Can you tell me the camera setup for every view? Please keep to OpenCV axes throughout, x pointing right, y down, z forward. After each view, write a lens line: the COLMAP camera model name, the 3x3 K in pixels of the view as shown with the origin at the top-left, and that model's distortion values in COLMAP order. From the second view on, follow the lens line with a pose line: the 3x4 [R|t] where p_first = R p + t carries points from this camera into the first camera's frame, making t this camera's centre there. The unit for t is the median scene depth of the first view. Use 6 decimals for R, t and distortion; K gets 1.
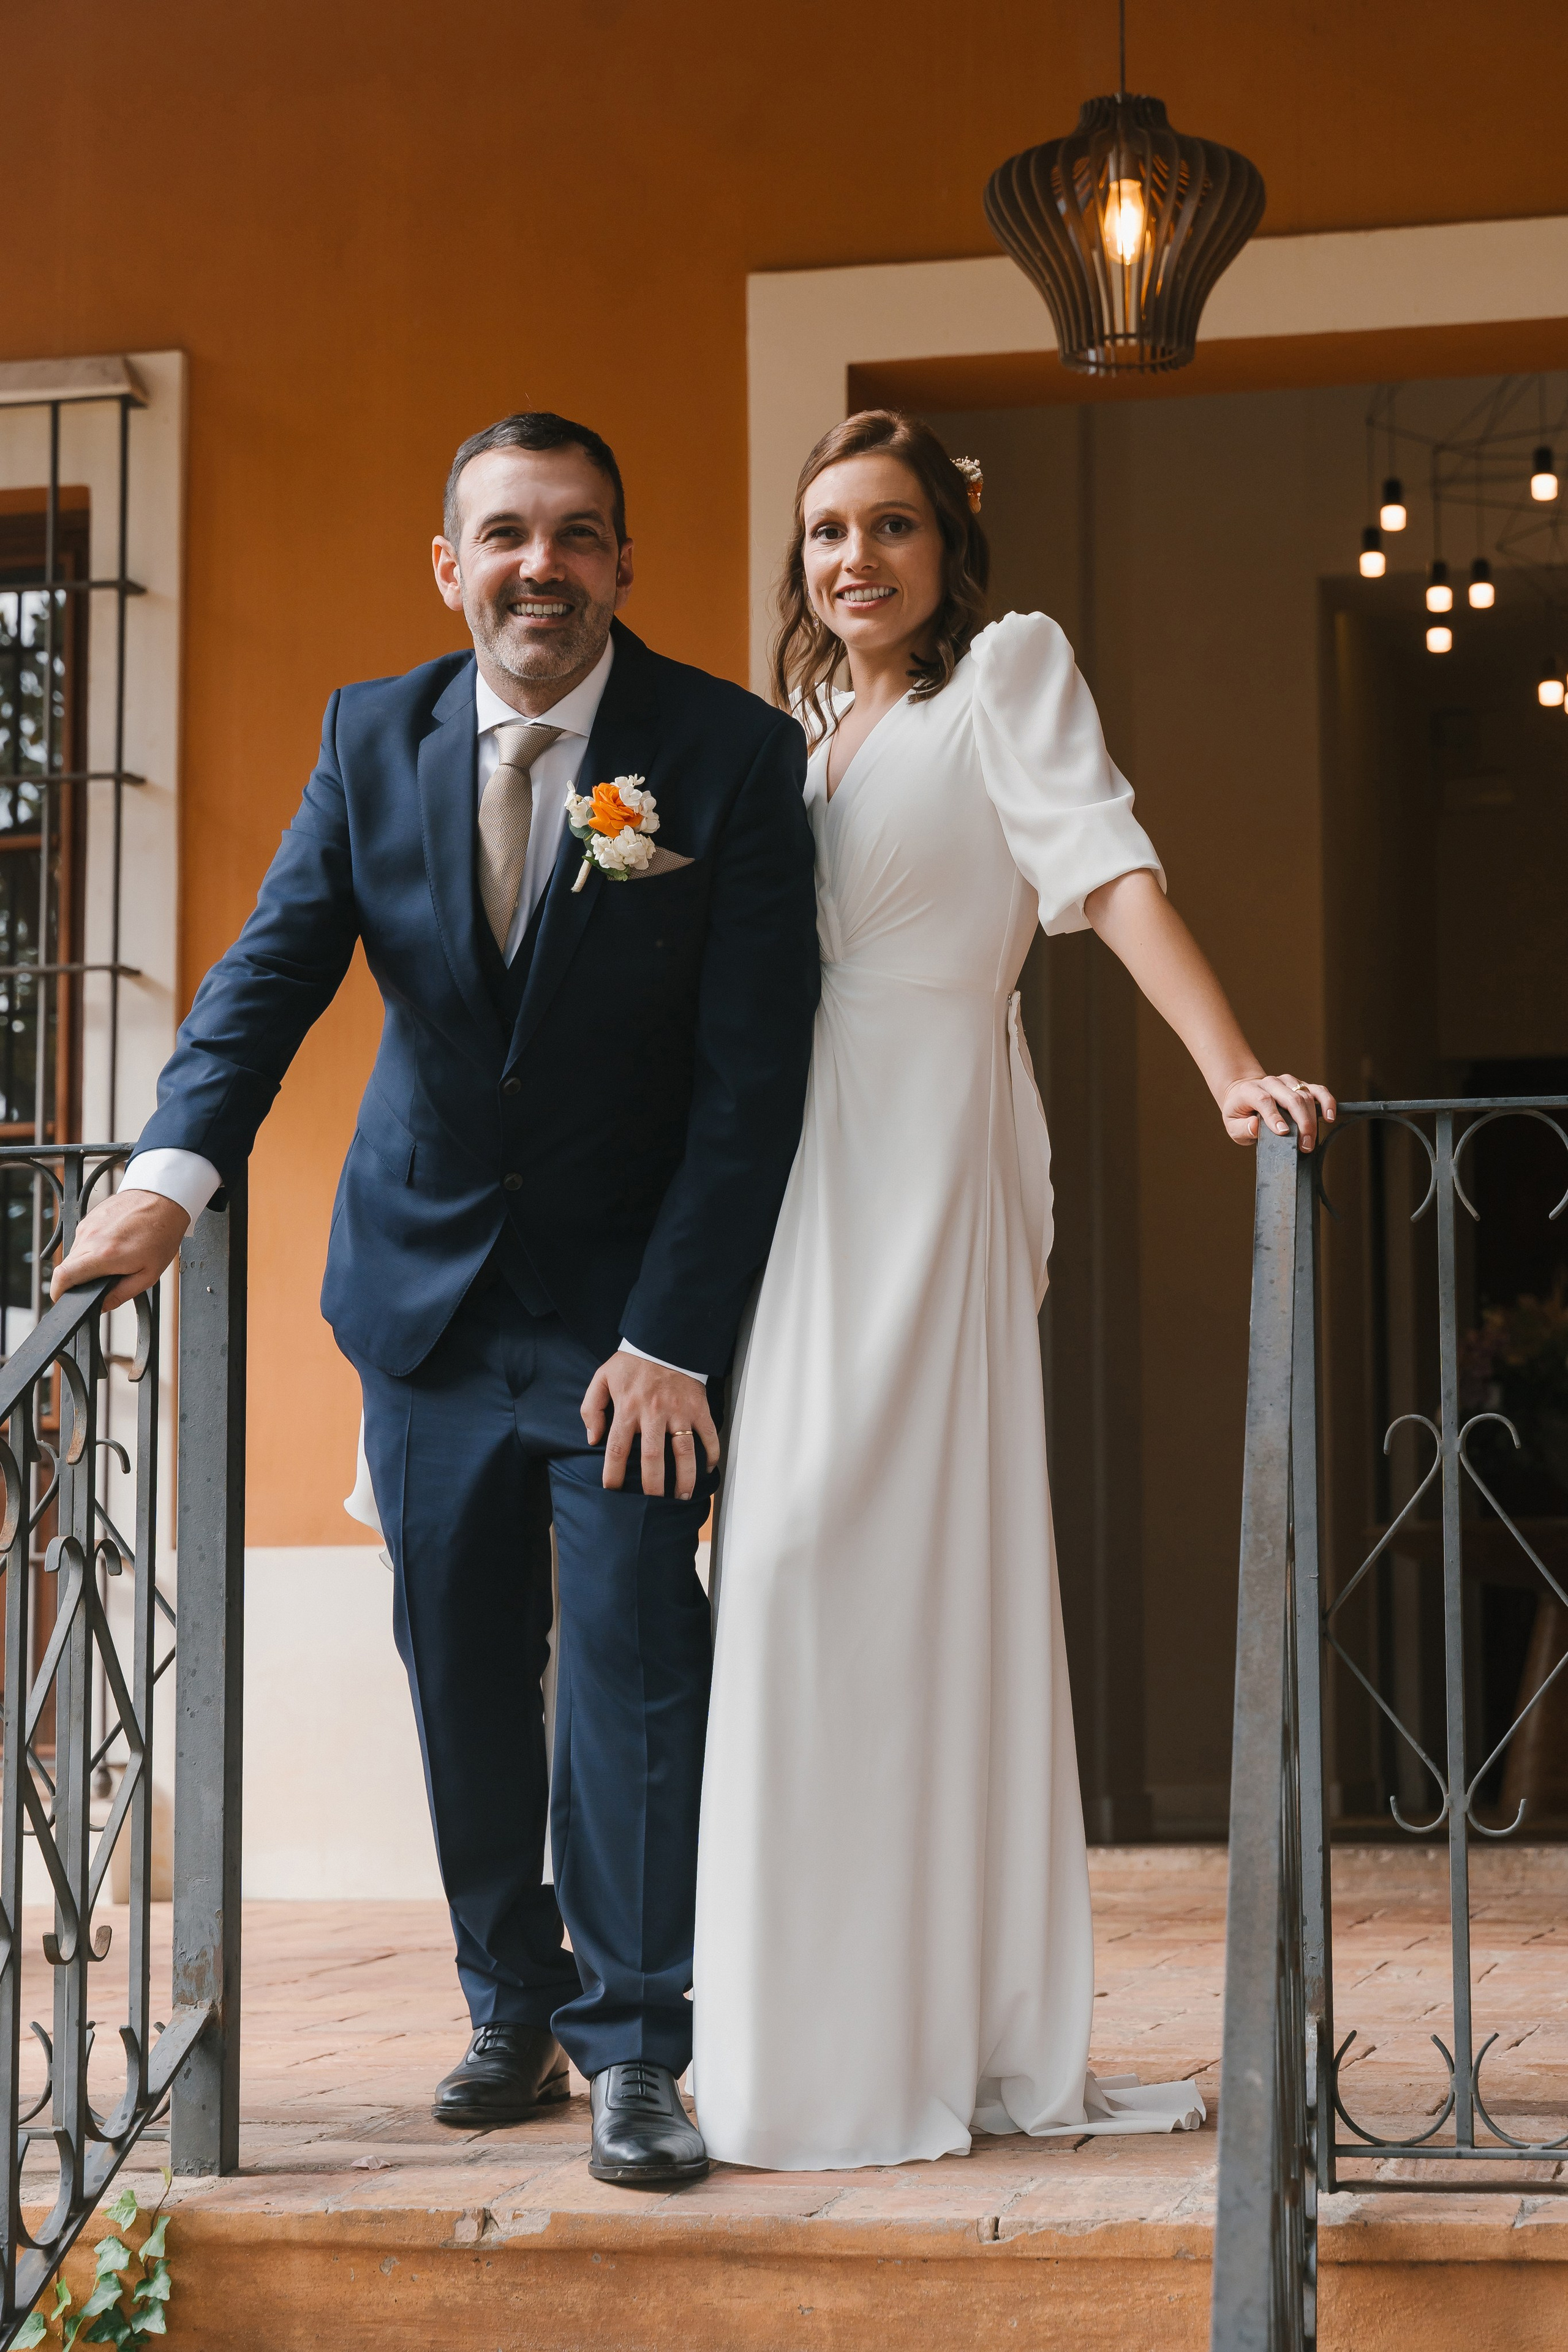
lens RADIAL K [[4811.5, 0, 784.0], [0, 4811.5, 1176.0], [0, 0, 1]] dist [0.067599, 0.197149]
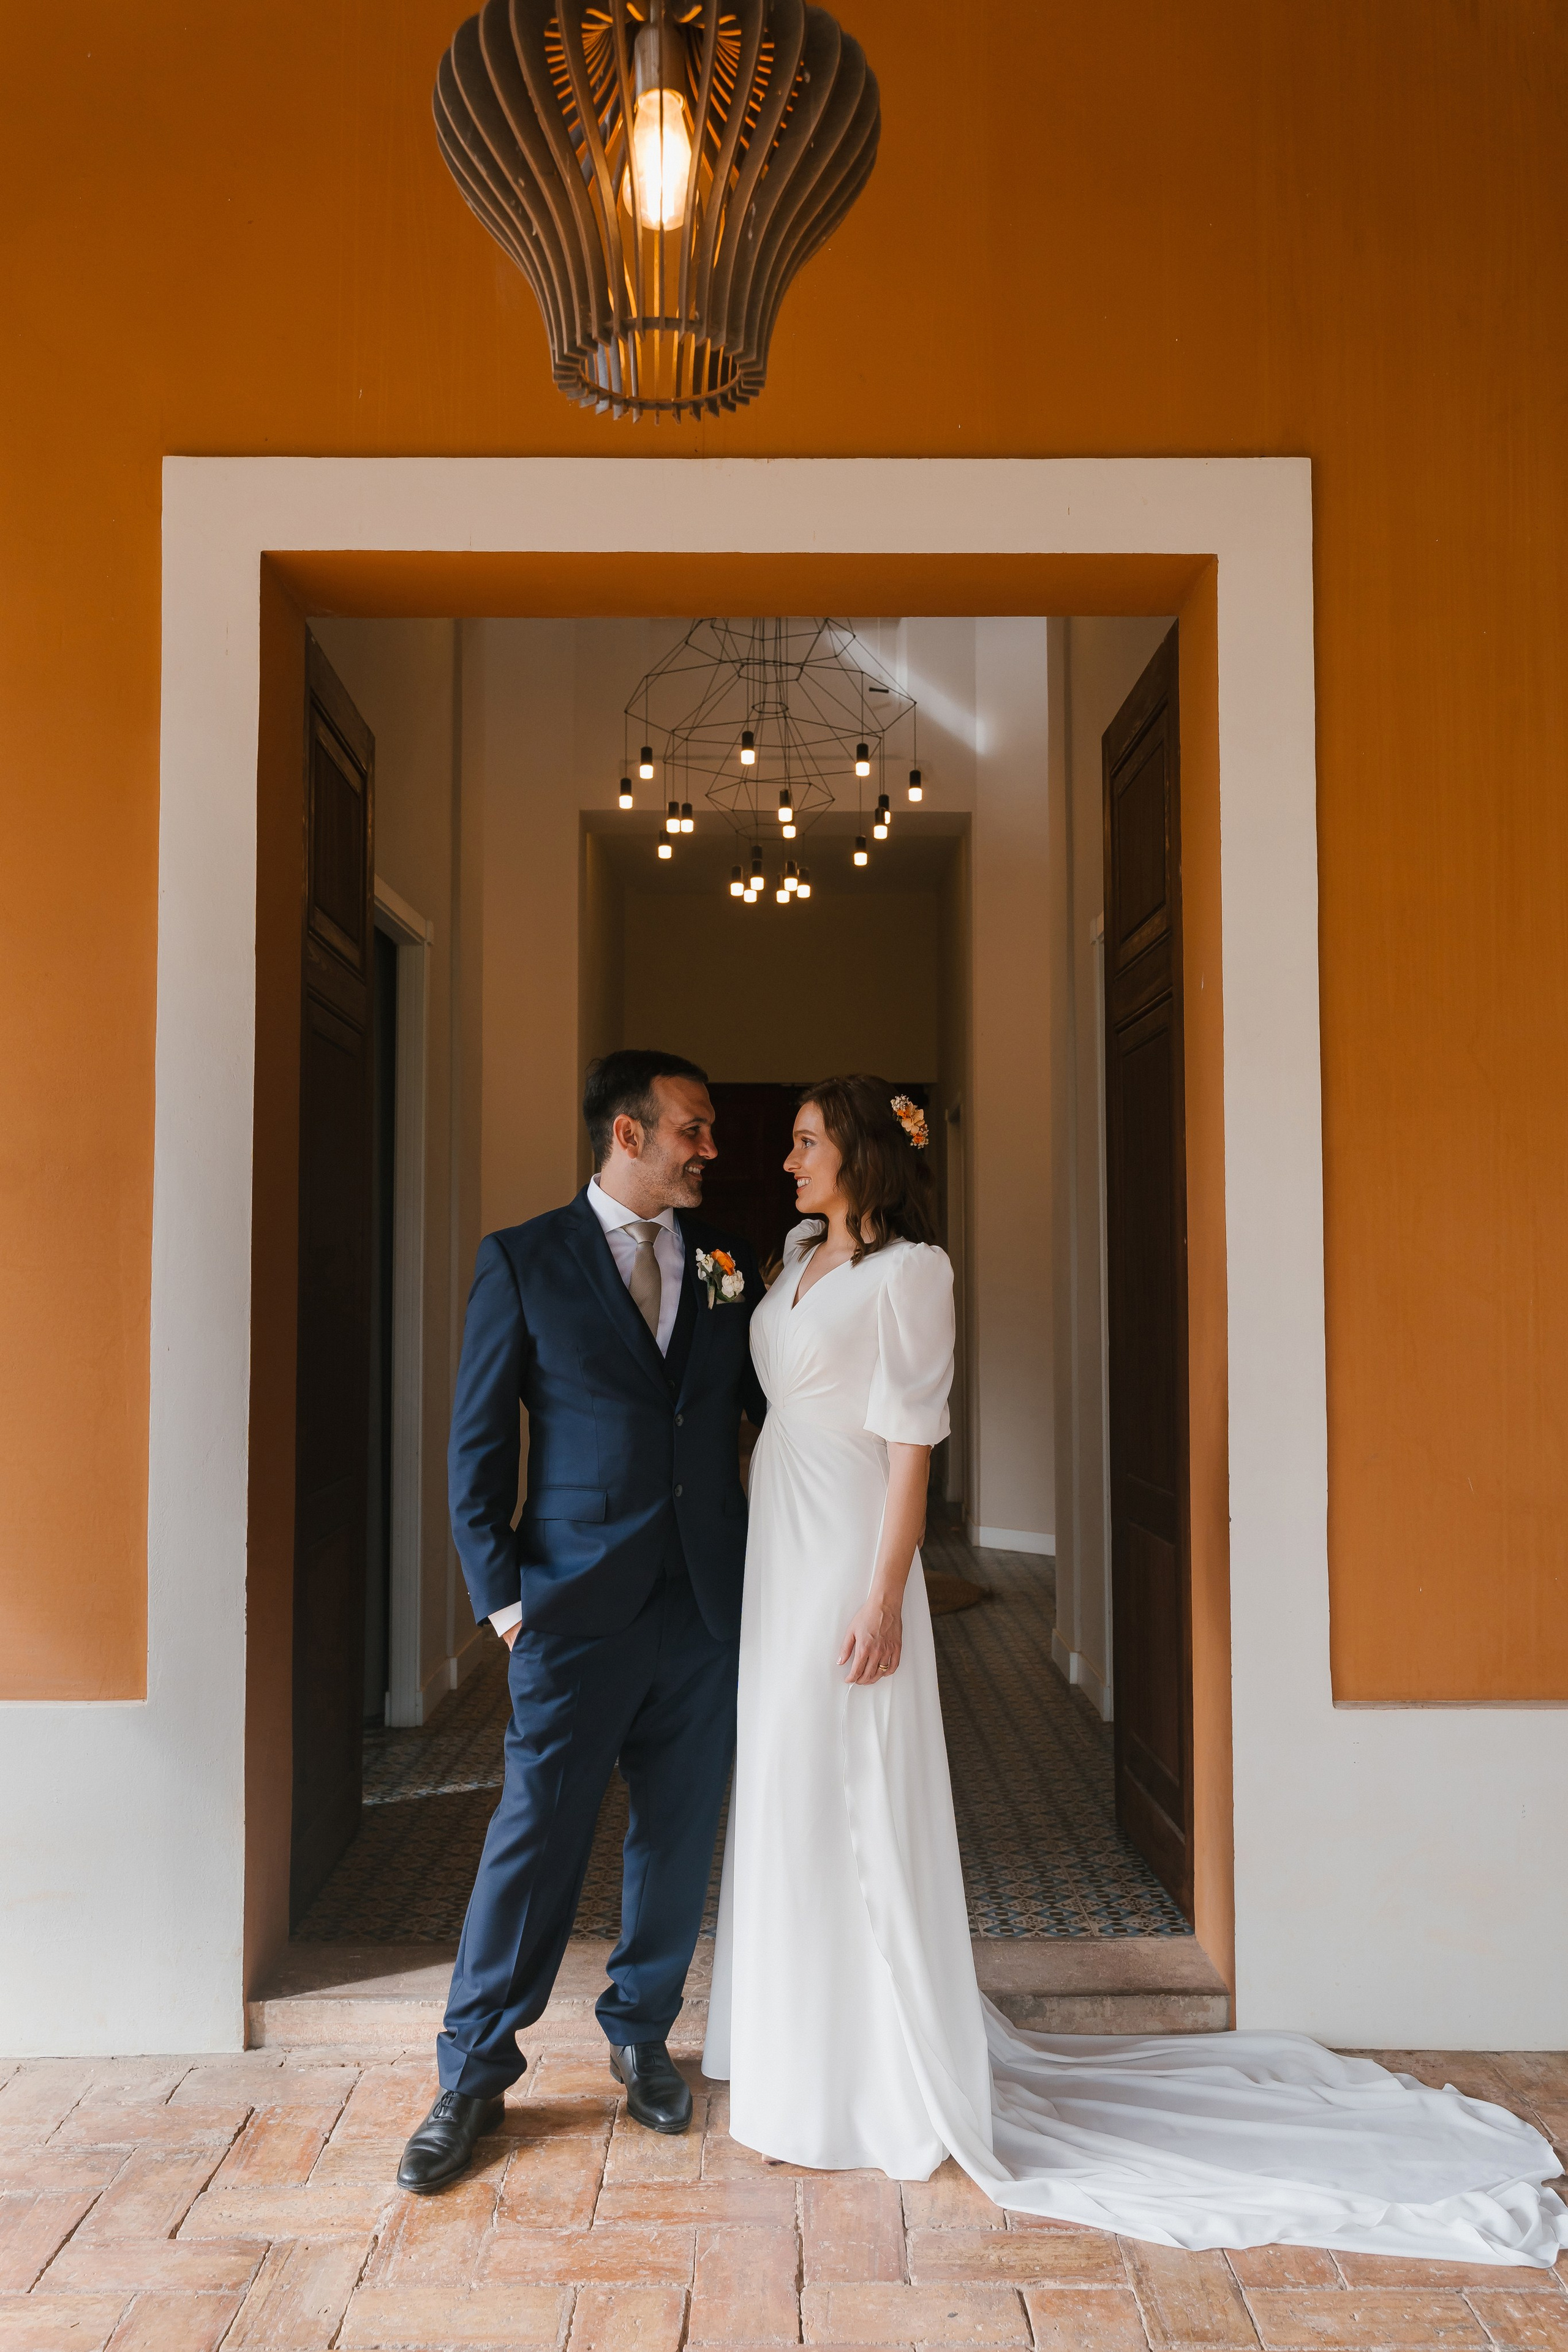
lens RADIAL K [[1957.3, 0, 784.0], [0, 1957.3, 1176.0], [0, 0, 1]] dist [-0.006493, -0.009594]
pose [[0.968064, 0.015848, 0.250202, 0.018617], [-0.029415, 0.998287, 0.050575, -0.058702], [-0.248972, -0.056320, 0.966872, 0.554014]]
